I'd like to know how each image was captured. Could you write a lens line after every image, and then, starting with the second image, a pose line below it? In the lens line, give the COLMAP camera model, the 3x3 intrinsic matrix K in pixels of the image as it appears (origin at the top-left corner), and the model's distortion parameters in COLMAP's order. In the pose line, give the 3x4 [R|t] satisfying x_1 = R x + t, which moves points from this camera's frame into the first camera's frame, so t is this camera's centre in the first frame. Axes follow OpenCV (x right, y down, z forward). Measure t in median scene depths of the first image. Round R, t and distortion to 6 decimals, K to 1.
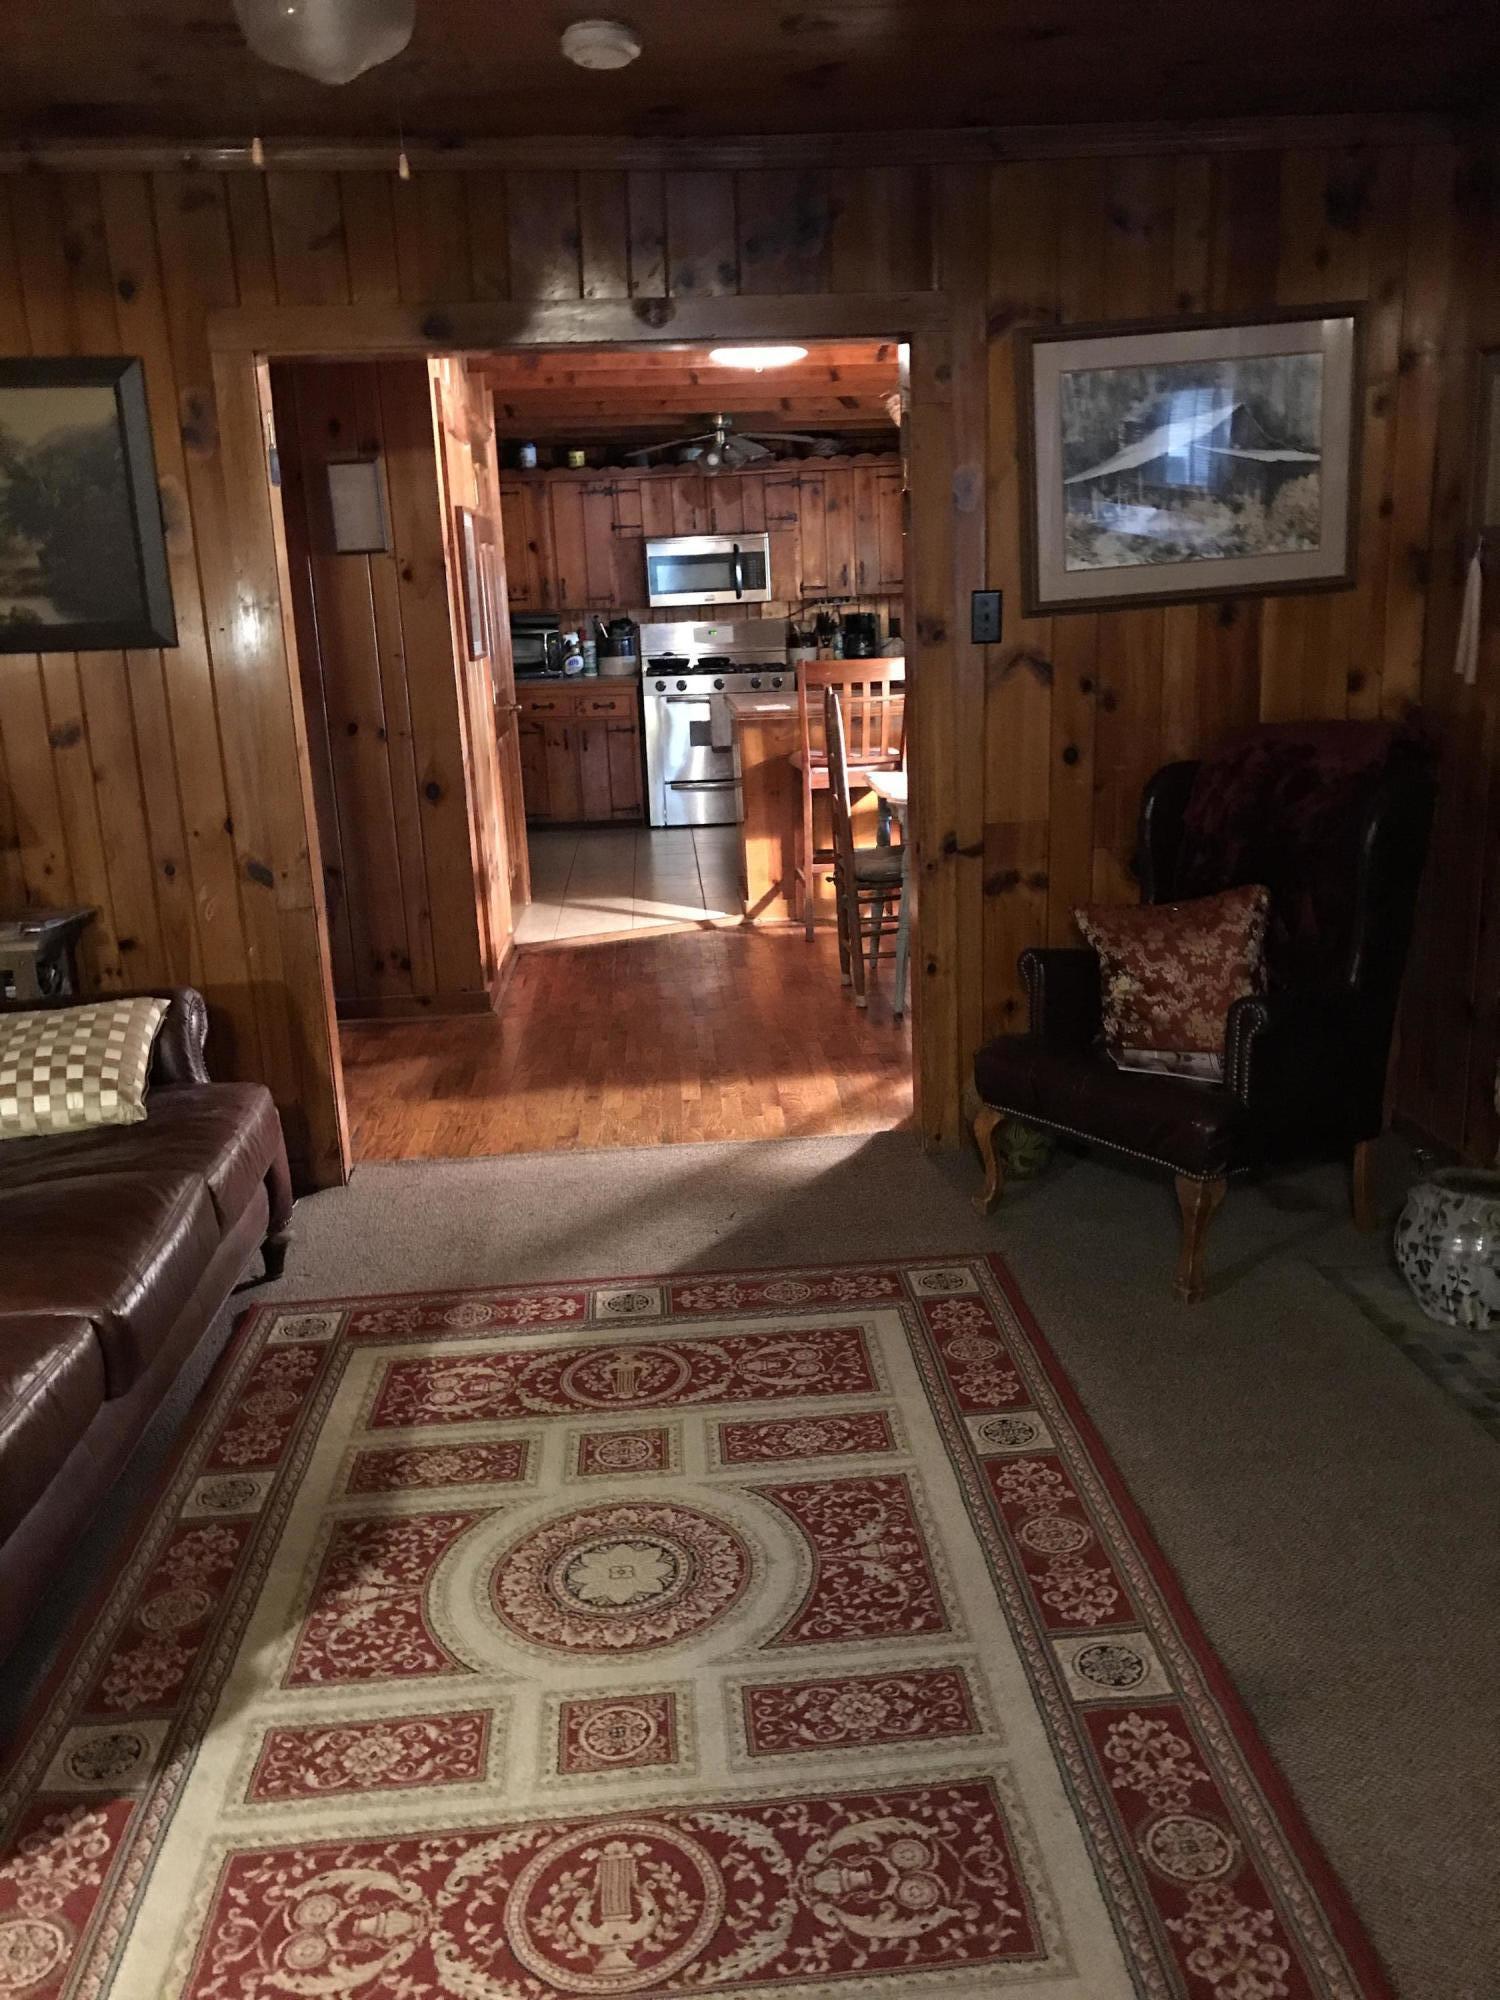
lens RADIAL K [[1639.0, 0, 769.8], [0, 1639.0, 1006.6], [0, 0, 1]] dist [0.045167, -0.021980]
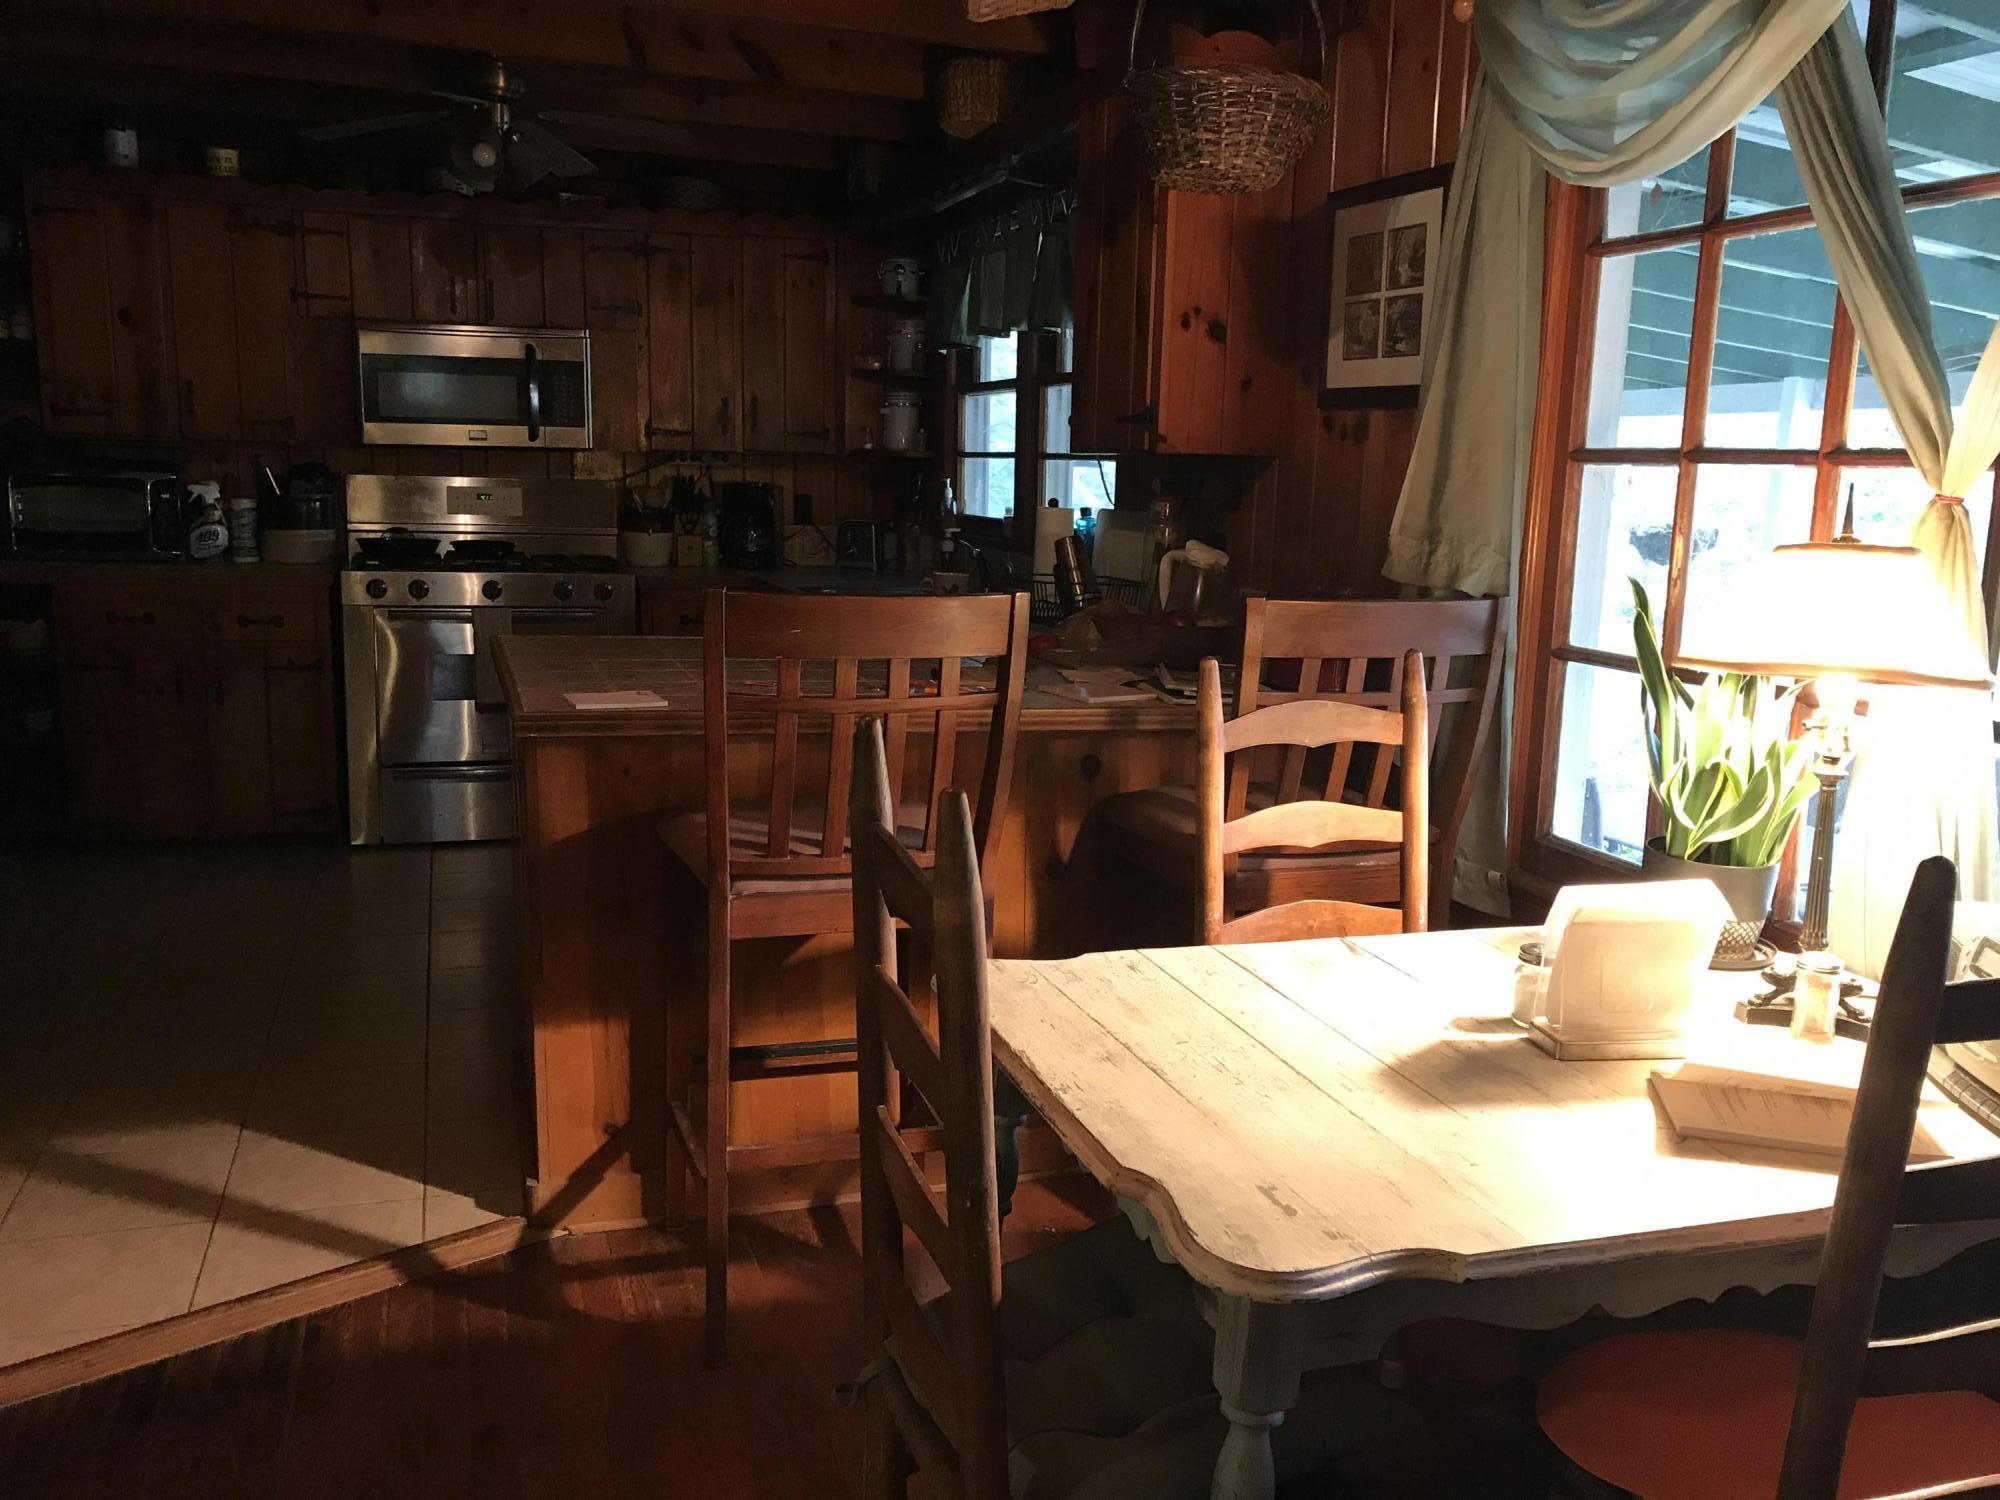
lens RADIAL K [[1639.0, 0, 986.5], [0, 1639.0, 742.2], [0, 0, 1]] dist [0.045167, -0.021980]
pose [[0.968186, 0.021958, 0.249267, -0.007094], [0.001288, 0.995692, -0.092714, -0.093942], [-0.250229, 0.090085, 0.963987, 0.430840]]
